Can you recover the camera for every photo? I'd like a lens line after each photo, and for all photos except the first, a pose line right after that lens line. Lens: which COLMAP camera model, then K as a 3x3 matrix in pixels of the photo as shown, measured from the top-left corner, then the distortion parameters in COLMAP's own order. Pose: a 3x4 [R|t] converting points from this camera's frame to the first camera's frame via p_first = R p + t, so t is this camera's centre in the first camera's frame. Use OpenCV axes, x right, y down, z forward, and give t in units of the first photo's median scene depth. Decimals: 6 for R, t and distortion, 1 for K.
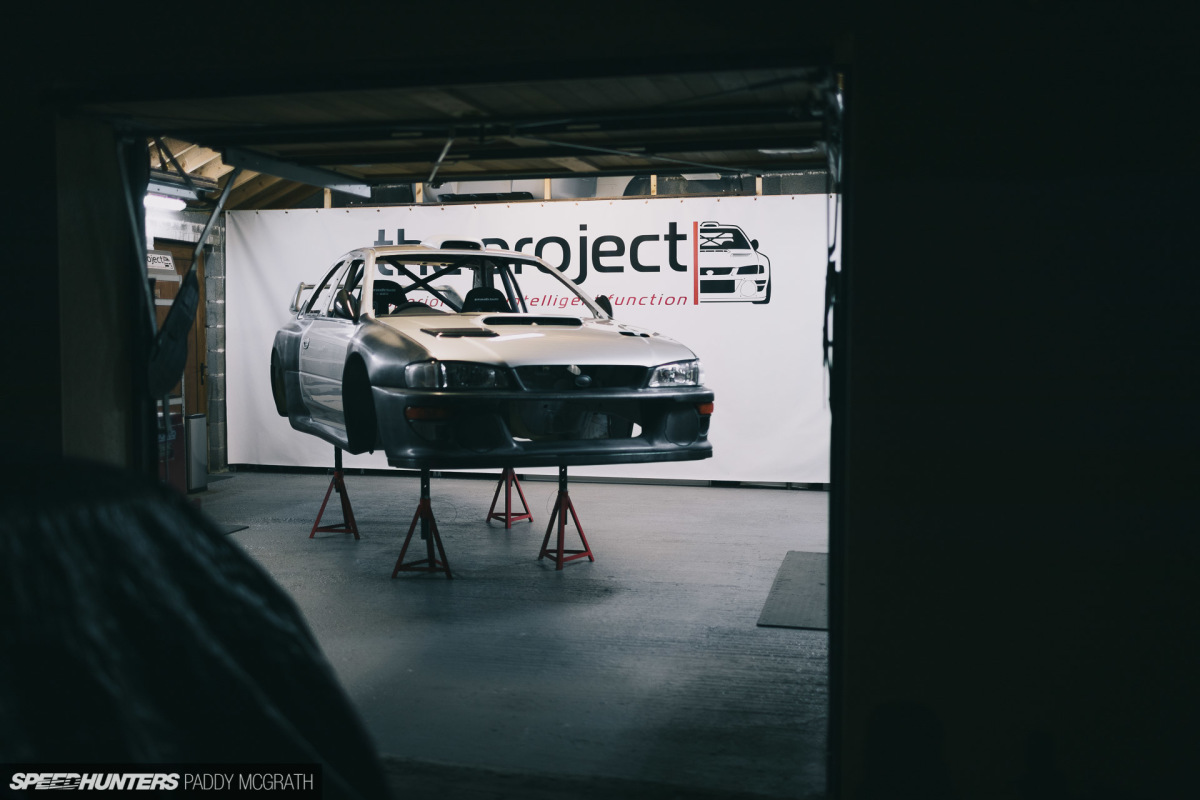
lens RADIAL K [[1217.2, 0, 600.0], [0, 1217.2, 400.0], [0, 0, 1]] dist [-0.018464, -0.007687]
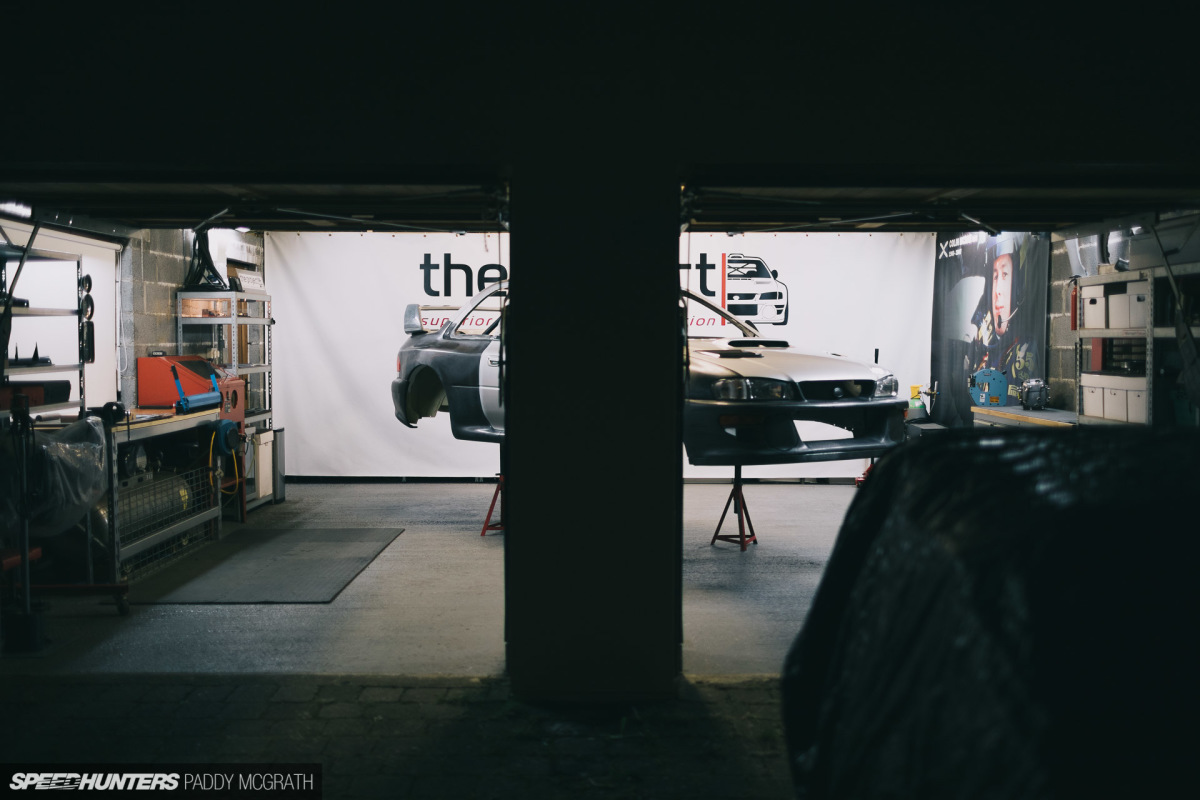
lens RADIAL K [[1217.2, 0, 600.0], [0, 1217.2, 400.0], [0, 0, 1]] dist [-0.018464, -0.007687]
pose [[0.968594, -0.010651, 0.248419, -0.323266], [0.012798, 0.999893, -0.007030, -0.001362], [-0.248318, 0.009988, 0.968627, -0.084180]]
